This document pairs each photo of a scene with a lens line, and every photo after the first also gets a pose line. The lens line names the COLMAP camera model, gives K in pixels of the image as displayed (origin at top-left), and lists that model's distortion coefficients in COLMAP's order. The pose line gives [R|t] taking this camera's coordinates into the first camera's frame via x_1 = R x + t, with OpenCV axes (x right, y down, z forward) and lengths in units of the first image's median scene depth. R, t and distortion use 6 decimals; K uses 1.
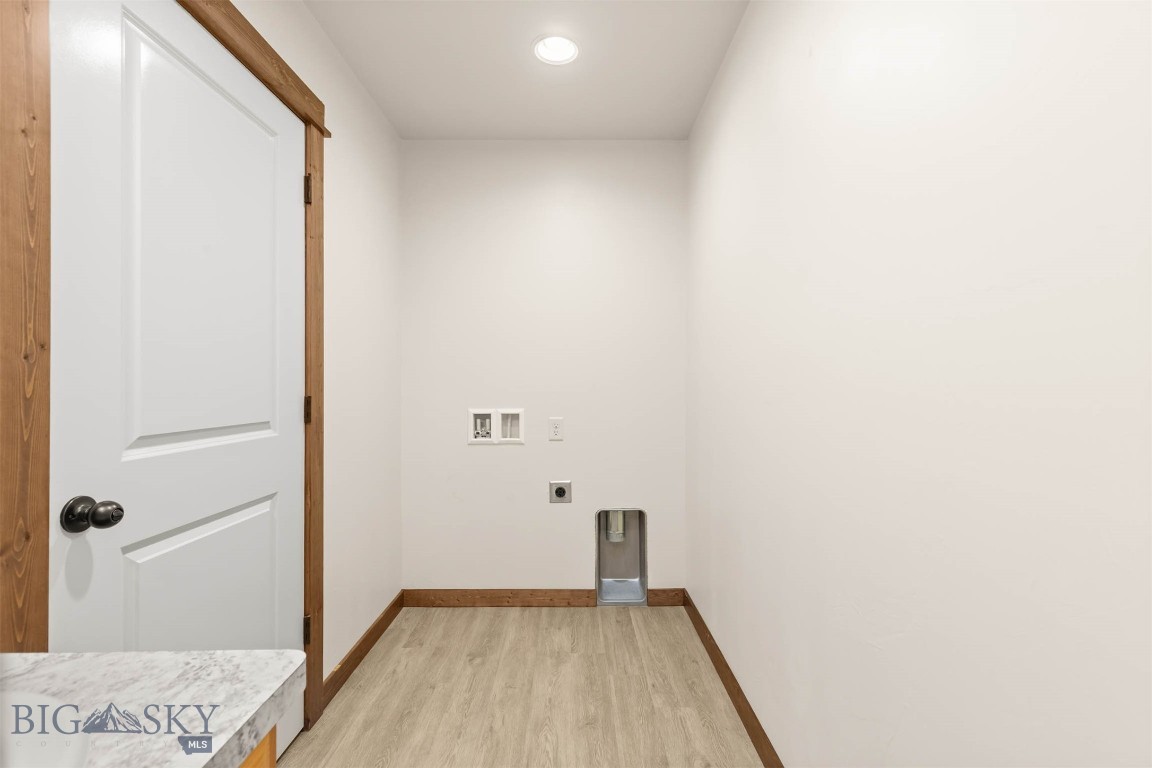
lens RADIAL K [[522.6, 0, 577.2], [0, 522.6, 384.3], [0, 0, 1]] dist [0.000907, 0.000623]
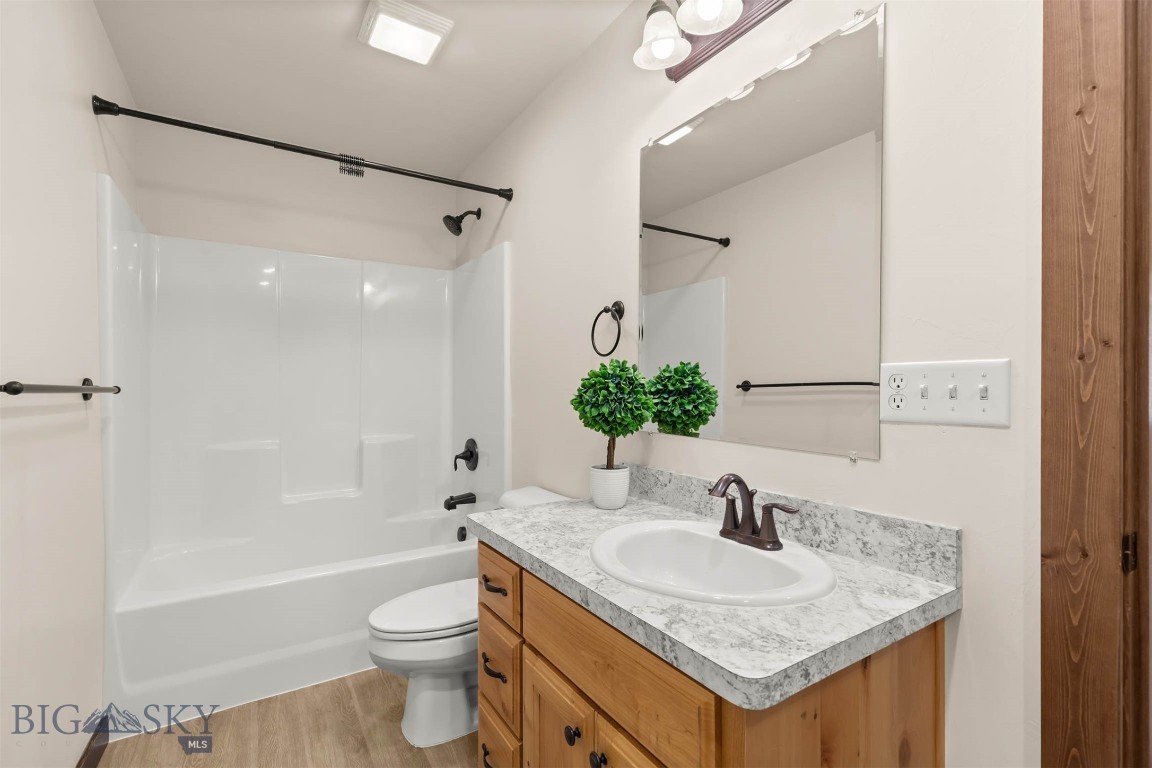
lens RADIAL K [[522.6, 0, 572.5], [0, 522.6, 385.4], [0, 0, 1]] dist [0.000907, 0.000623]
pose [[-0.850586, 0.002956, -0.525828, 0.188889], [0.000776, 0.999990, 0.004366, -0.007061], [0.525835, 0.003306, -0.850580, 1.312671]]
